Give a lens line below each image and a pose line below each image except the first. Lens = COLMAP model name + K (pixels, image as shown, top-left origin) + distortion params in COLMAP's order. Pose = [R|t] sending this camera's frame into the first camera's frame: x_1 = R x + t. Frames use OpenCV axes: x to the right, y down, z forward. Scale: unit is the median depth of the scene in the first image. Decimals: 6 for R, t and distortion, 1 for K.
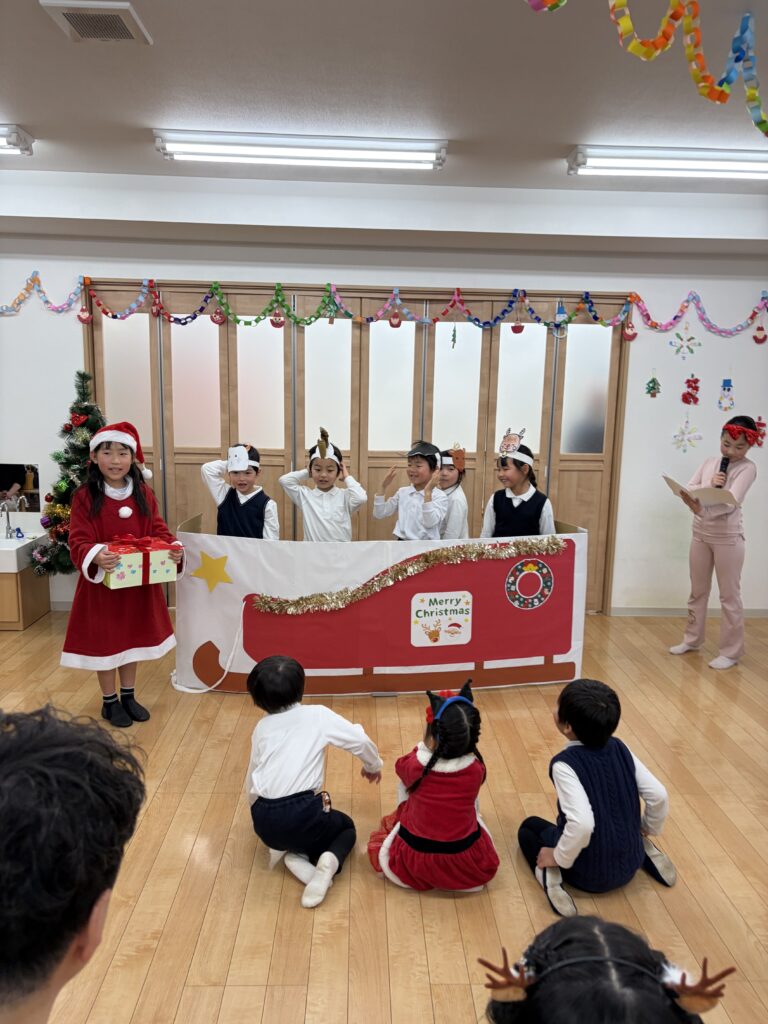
lens RADIAL K [[772.6, 0, 385.6], [0, 772.6, 520.4], [0, 0, 1]] dist [0.036640, -0.039737]
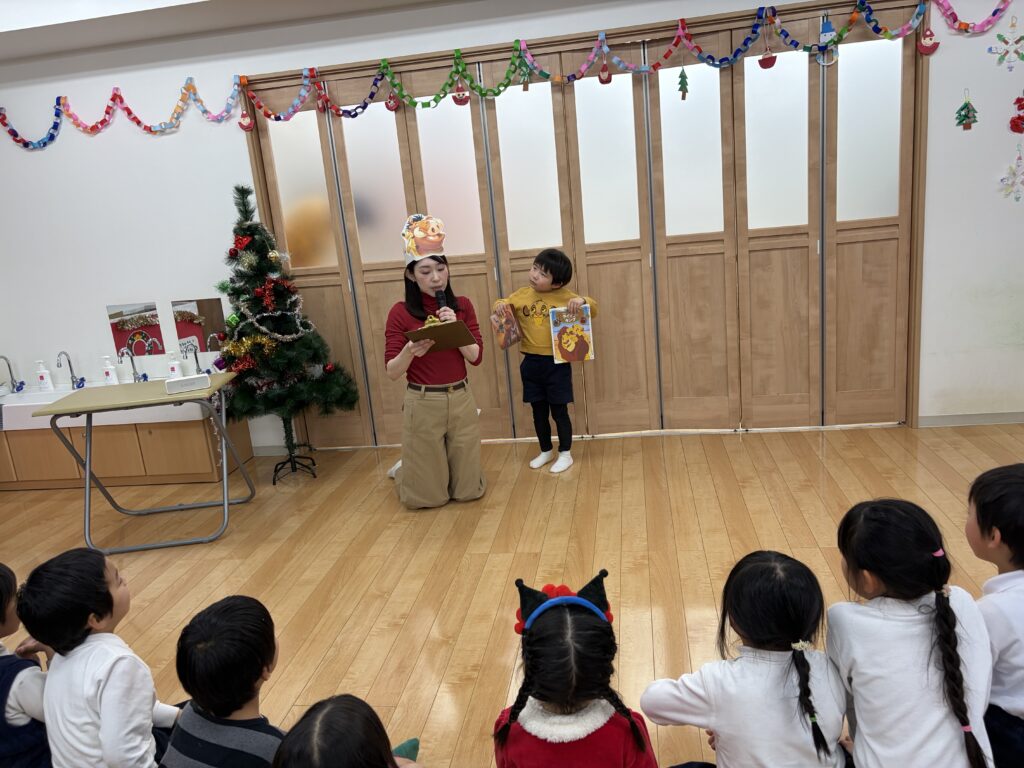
lens RADIAL K [[772.6, 0, 509.2], [0, 772.6, 384.1], [0, 0, 1]] dist [0.036640, -0.039737]
pose [[0.976477, -0.067577, -0.204759, 0.058948], [0.081869, 0.994704, 0.062138, -0.000875], [0.199476, -0.077440, 0.976838, 0.182490]]
